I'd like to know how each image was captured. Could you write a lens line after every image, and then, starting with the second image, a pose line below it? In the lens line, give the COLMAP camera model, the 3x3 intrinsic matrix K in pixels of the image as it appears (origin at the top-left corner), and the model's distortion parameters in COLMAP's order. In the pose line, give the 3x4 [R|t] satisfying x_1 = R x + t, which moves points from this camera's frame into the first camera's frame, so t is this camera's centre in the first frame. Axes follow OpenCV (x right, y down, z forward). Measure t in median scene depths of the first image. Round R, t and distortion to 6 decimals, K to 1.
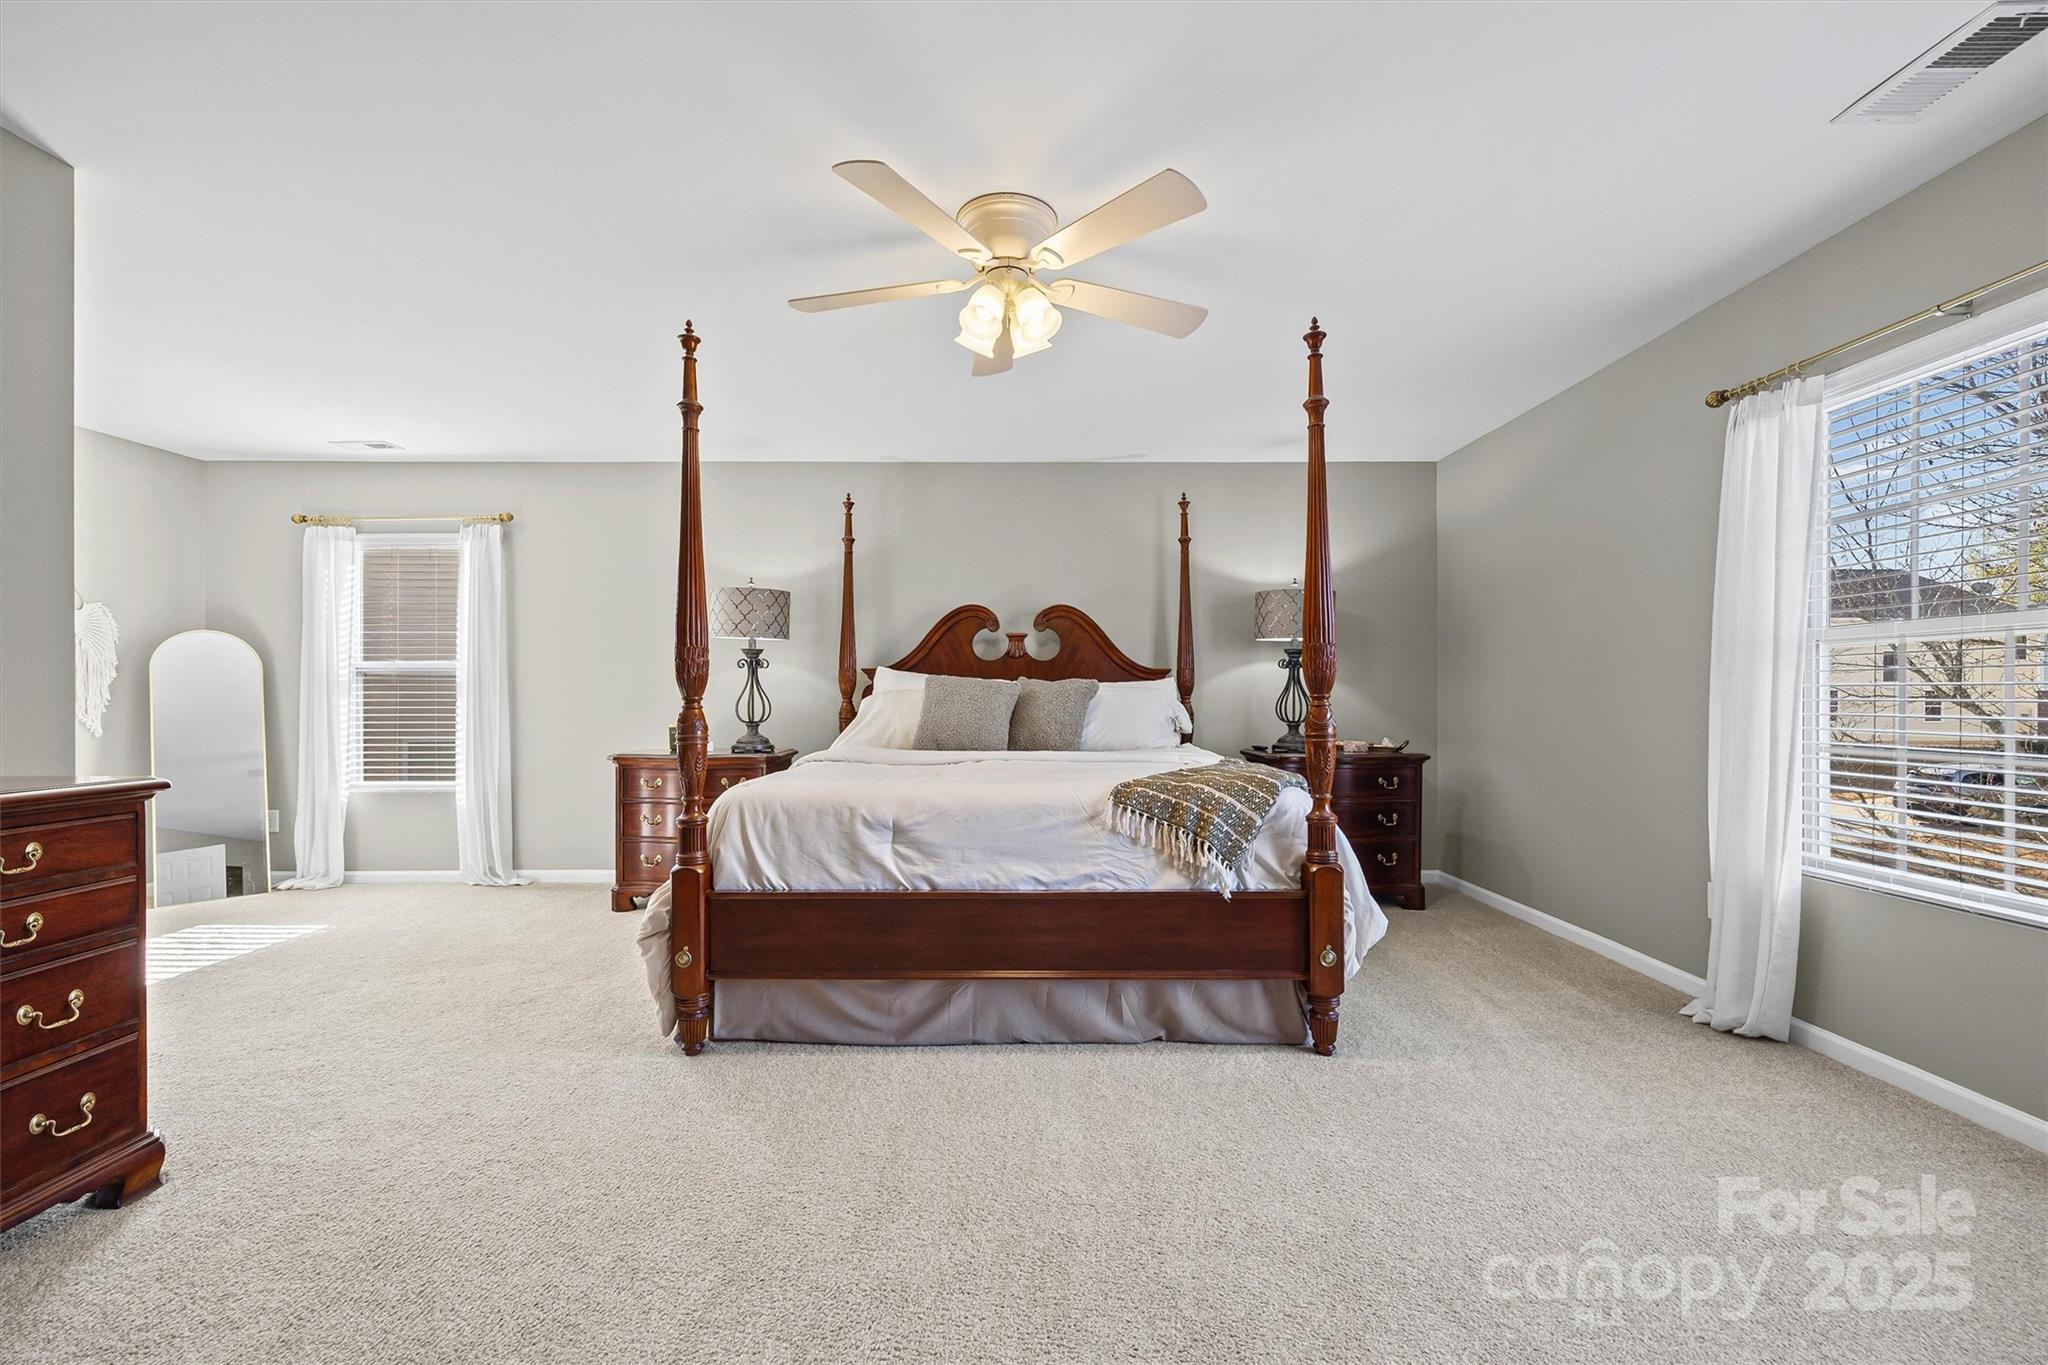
lens RADIAL K [[848.7, 0, 1031.8], [0, 848.7, 710.0], [0, 0, 1]] dist [0.002280, 0.000248]
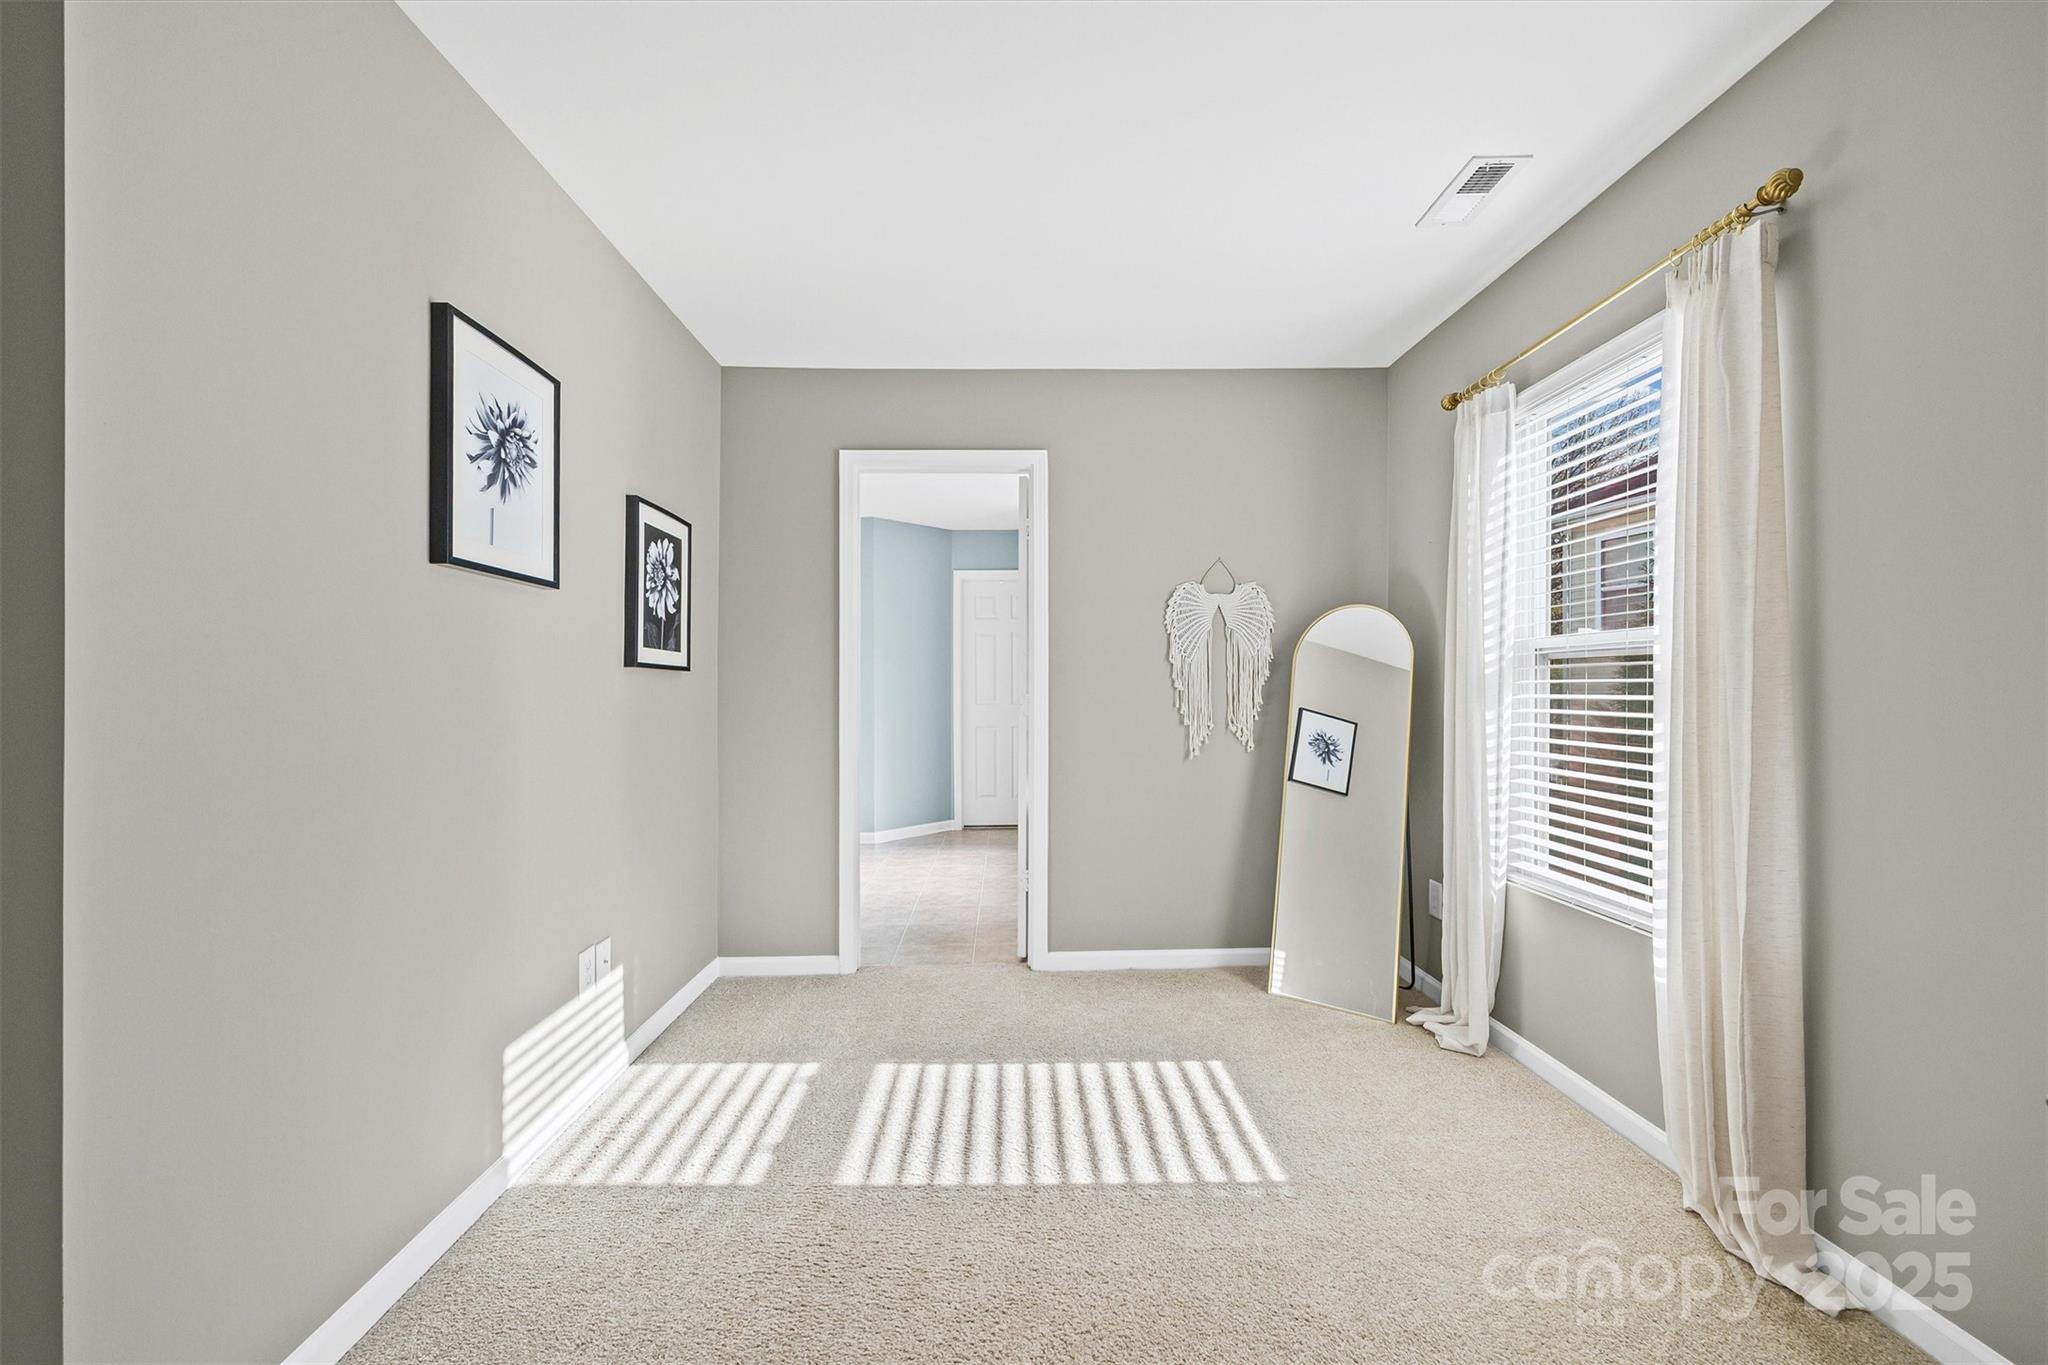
lens RADIAL K [[834.0, 0, 1024.0], [0, 834.0, 682.5], [0, 0, 1]] dist [0.001695, 0.000315]
pose [[0.041859, -0.009858, -0.999075, -0.545504], [-0.011198, 0.999884, -0.010335, -0.037769], [0.999061, 0.011620, 0.041743, 1.257371]]
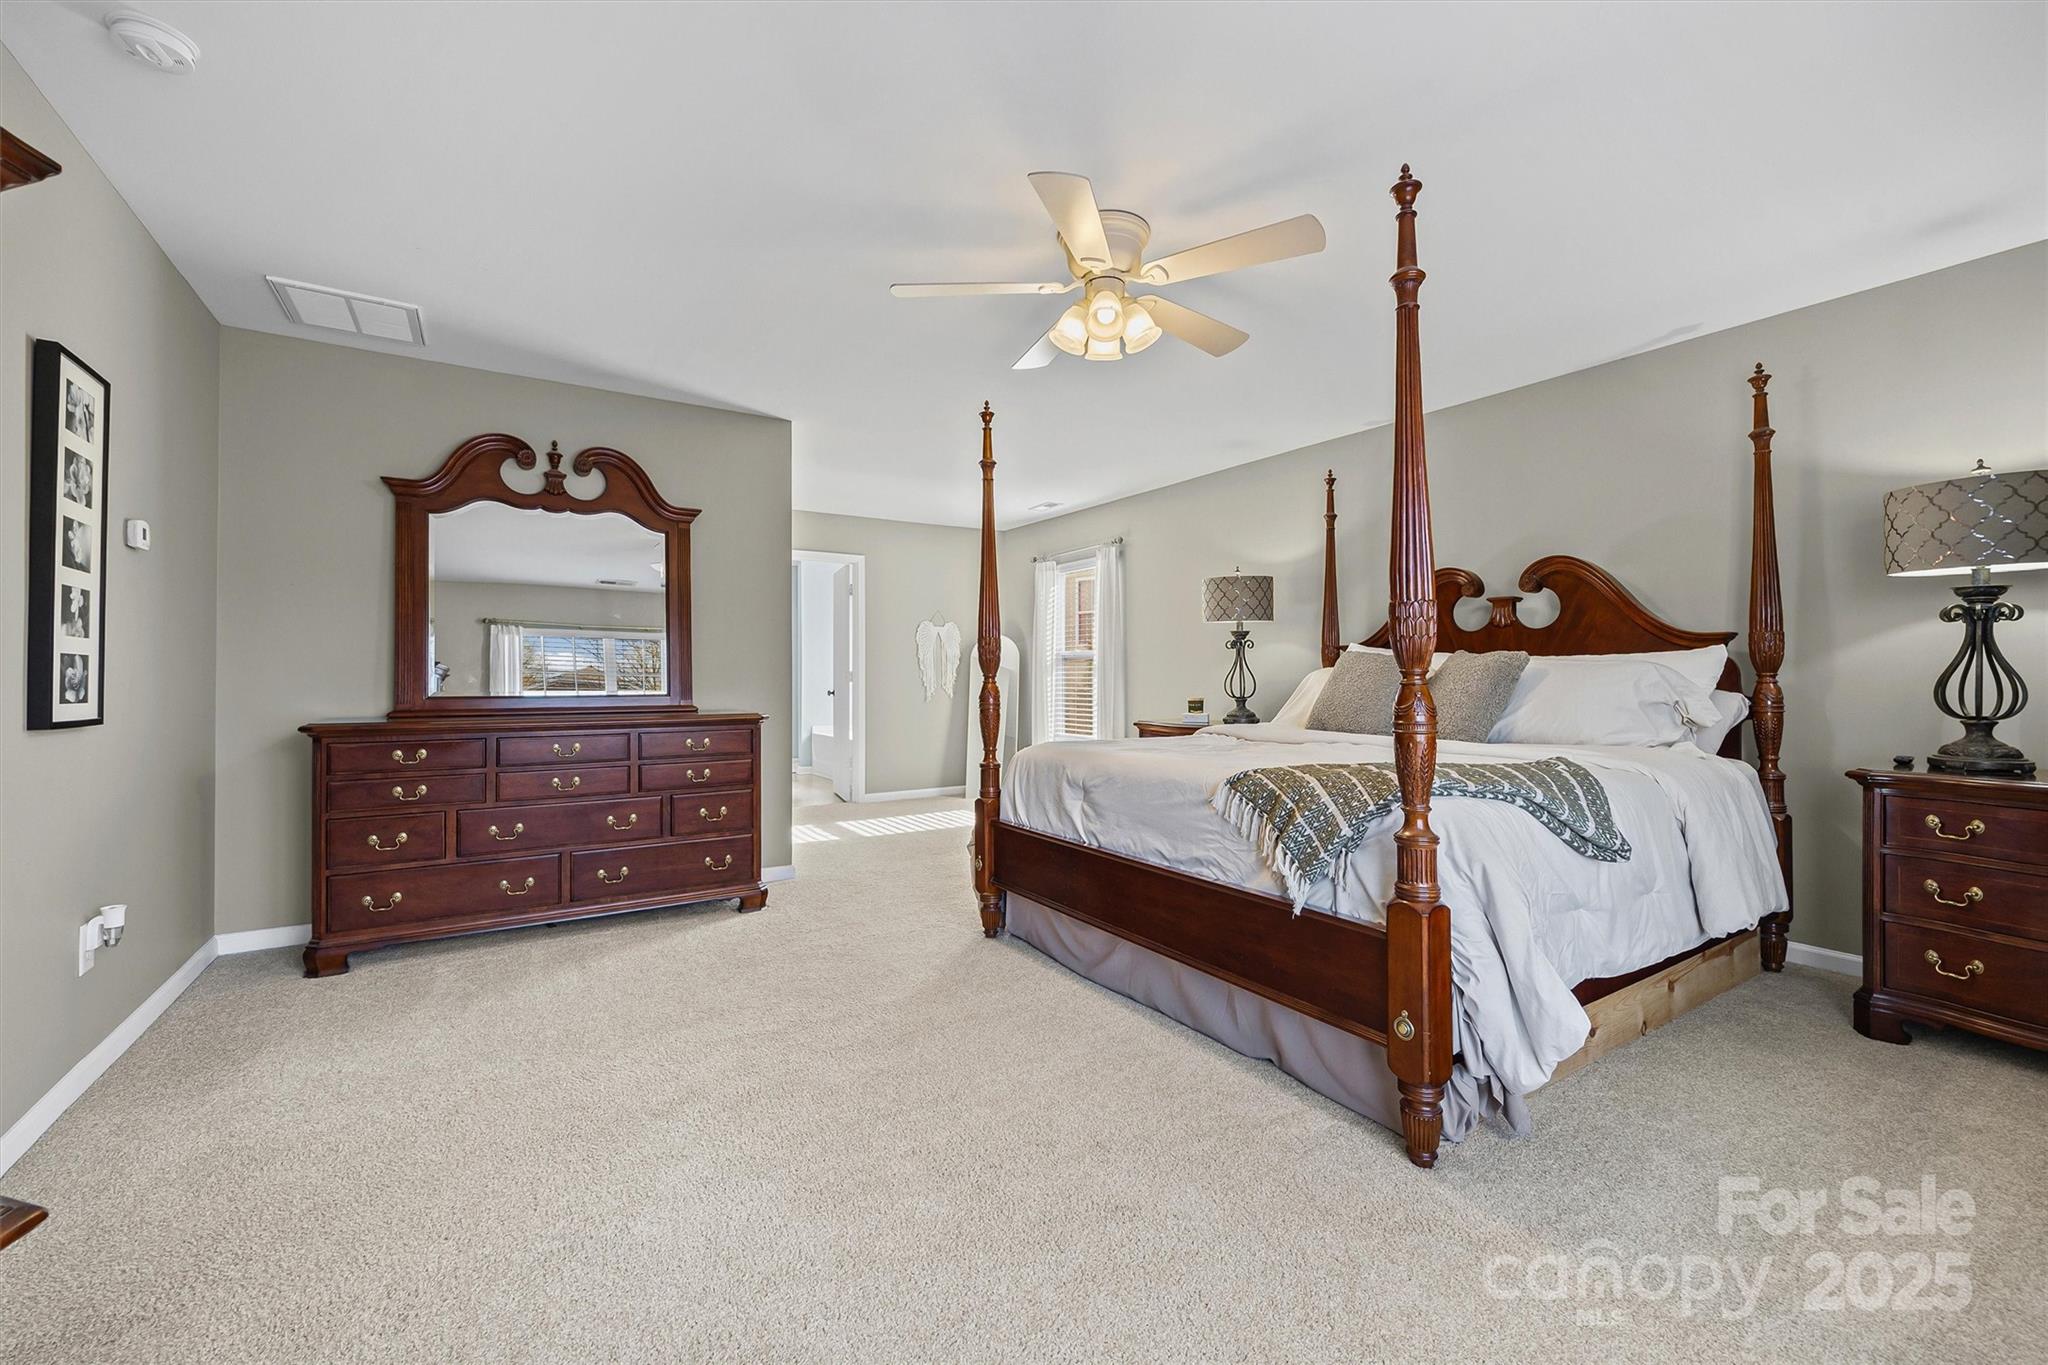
lens RADIAL K [[834.0, 0, 1024.0], [0, 834.0, 682.5], [0, 0, 1]] dist [0.001695, 0.000315]
pose [[0.540213, 0.006143, -0.841506, 0.743365], [-0.012920, 0.999916, -0.000995, -0.002014], [0.841429, 0.011409, 0.540247, 0.315086]]
